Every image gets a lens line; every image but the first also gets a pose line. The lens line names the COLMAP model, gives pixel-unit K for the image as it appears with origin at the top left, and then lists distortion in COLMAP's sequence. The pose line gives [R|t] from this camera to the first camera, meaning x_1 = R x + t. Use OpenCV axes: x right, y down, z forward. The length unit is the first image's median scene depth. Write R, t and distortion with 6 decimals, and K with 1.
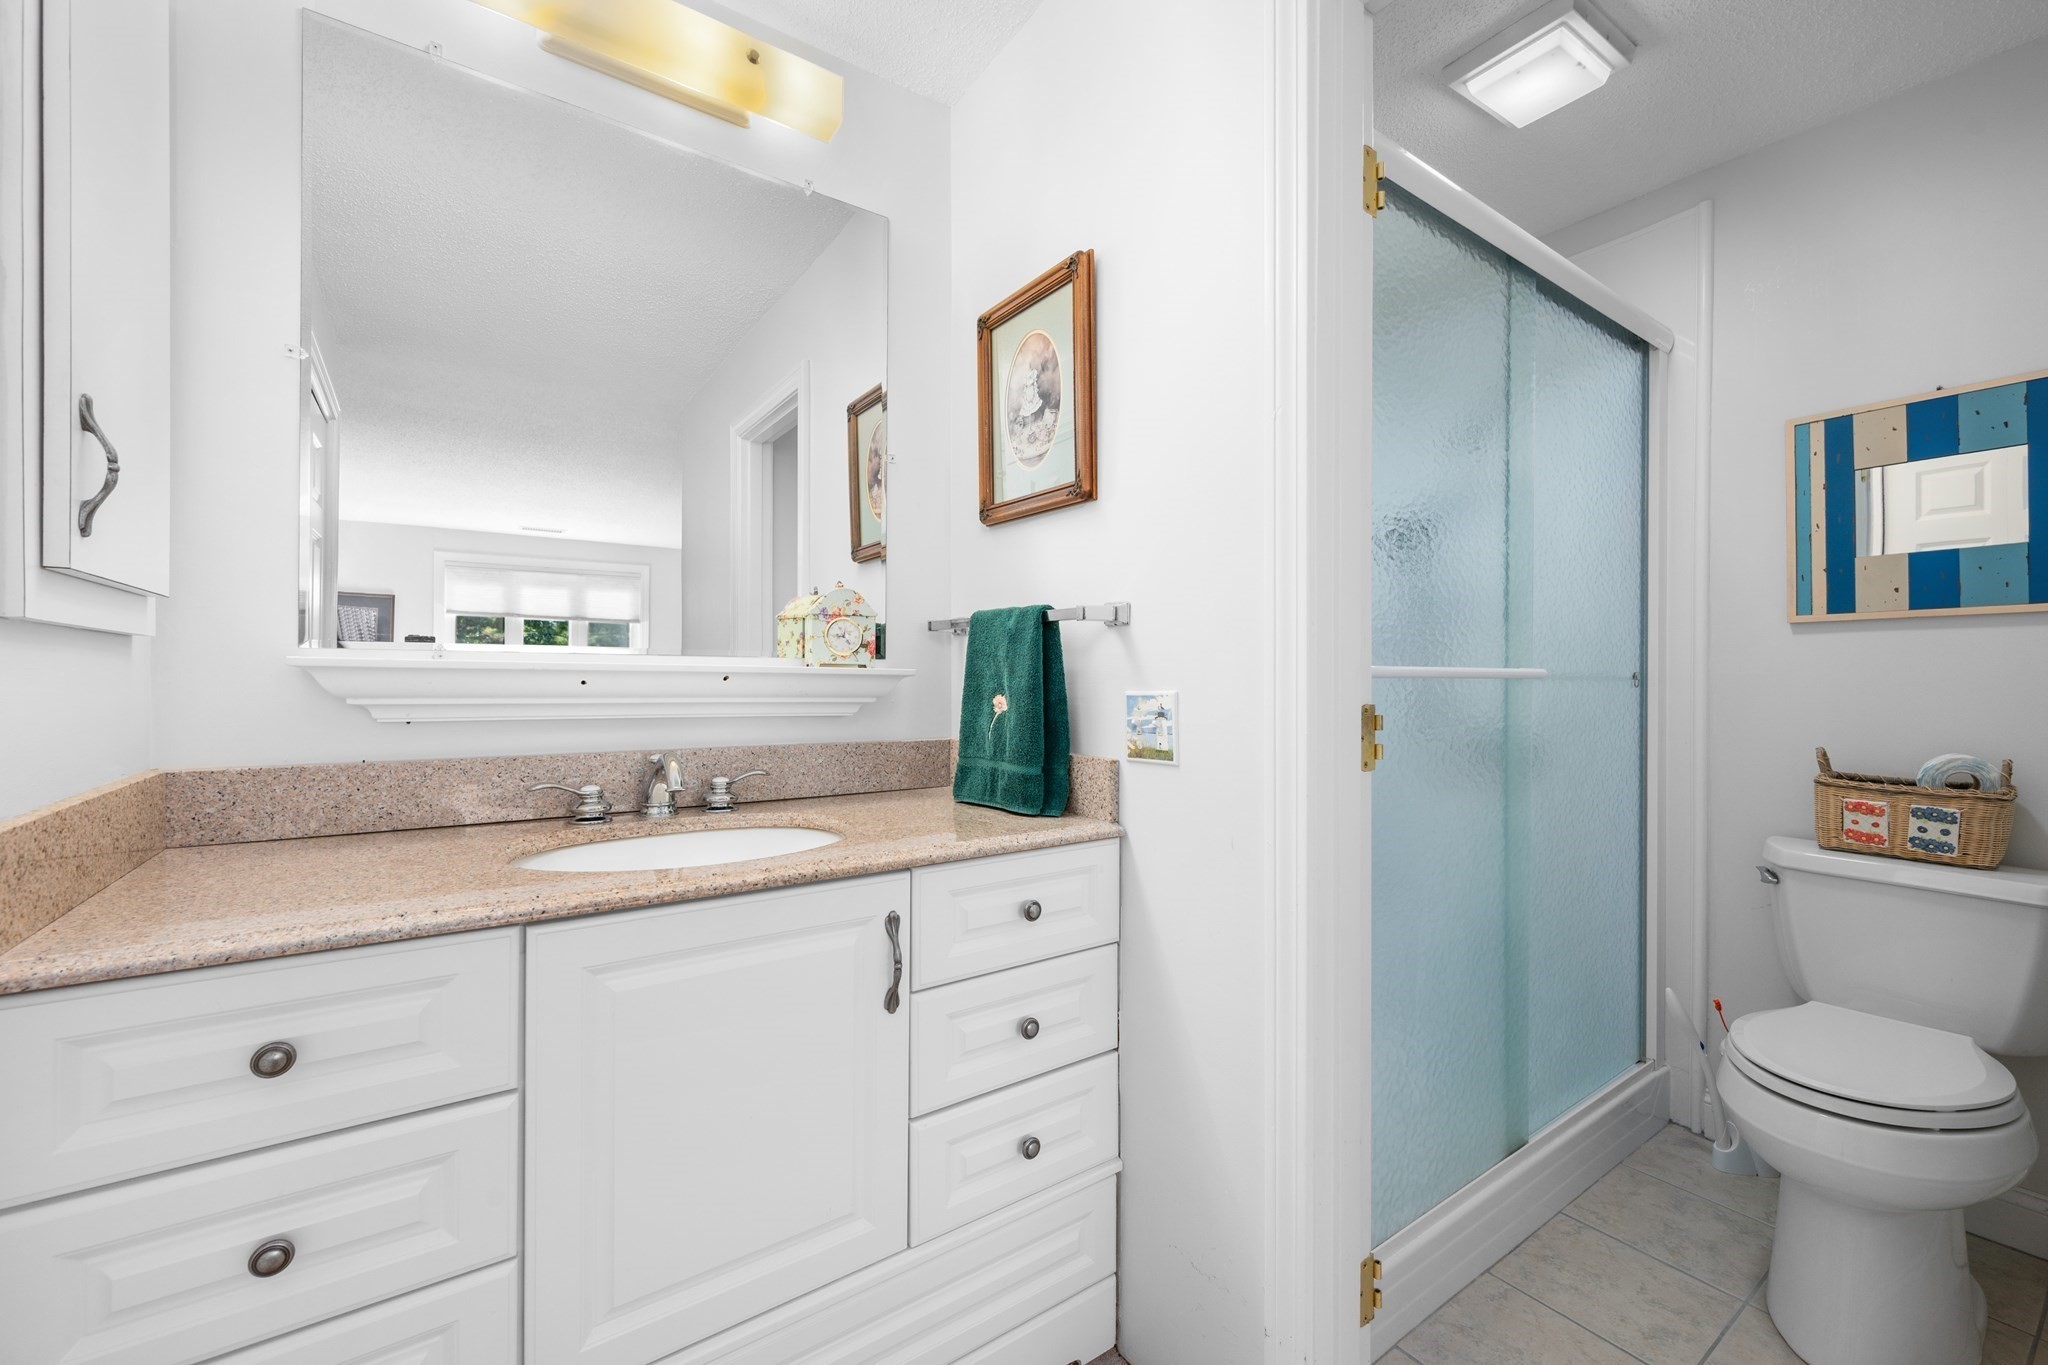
lens RADIAL K [[808.5, 0, 1017.8], [0, 808.5, 681.2], [0, 0, 1]] dist [-0.003231, -0.000273]
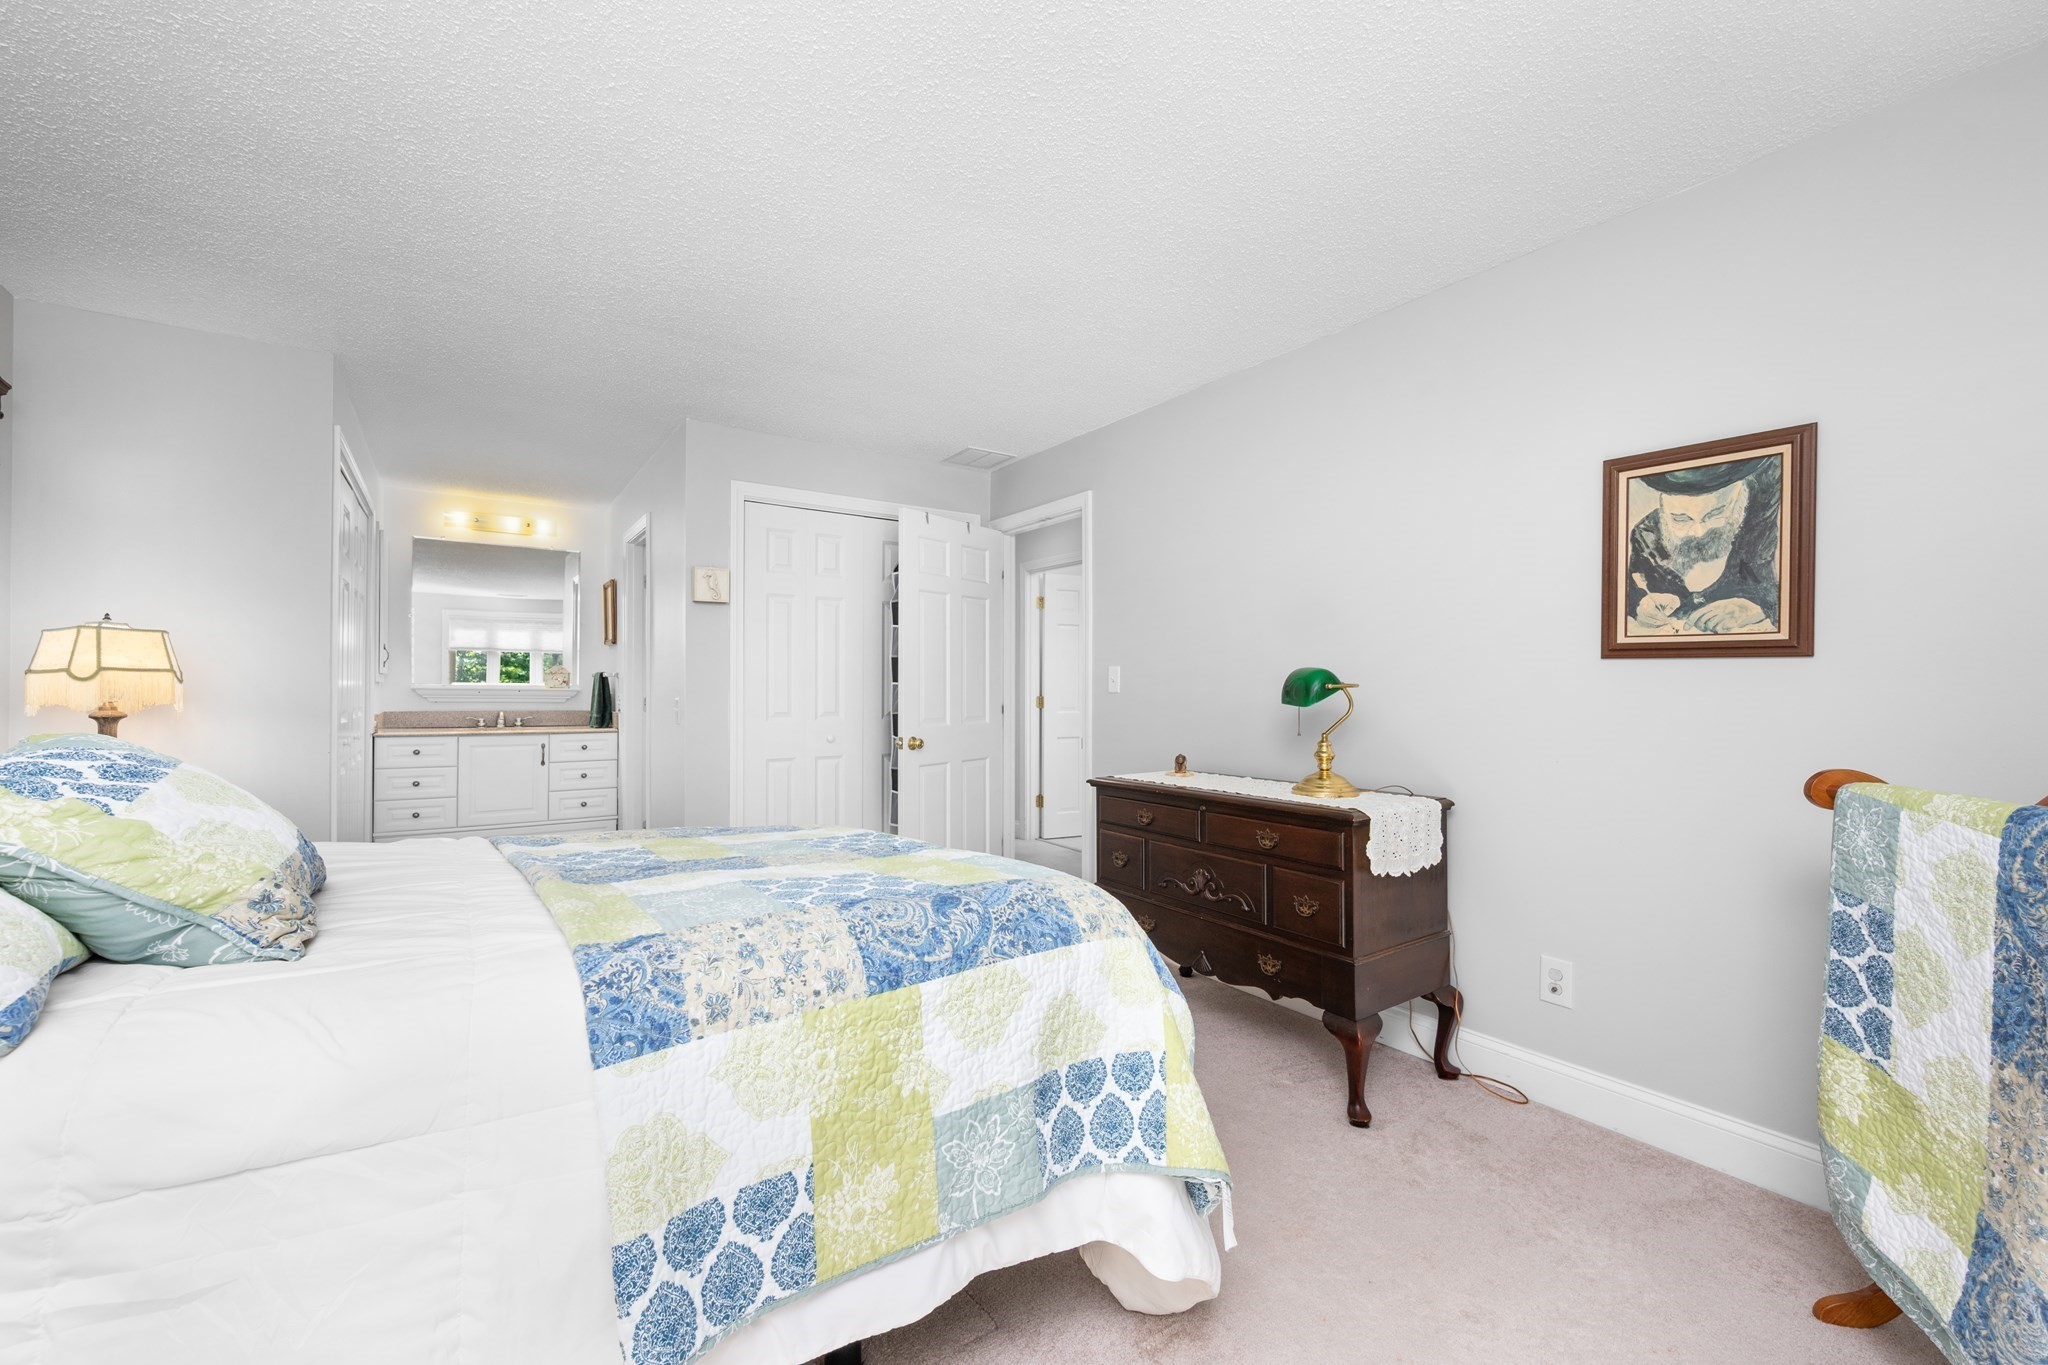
lens RADIAL K [[844.5, 0, 1025.5], [0, 844.5, 688.4], [0, 0, 1]] dist [-0.003728, -0.000682]
pose [[0.999815, -0.000546, -0.019249, 2.263116], [0.000466, 0.999991, -0.004185, -0.005684], [0.019251, 0.004175, 0.999806, -3.160078]]
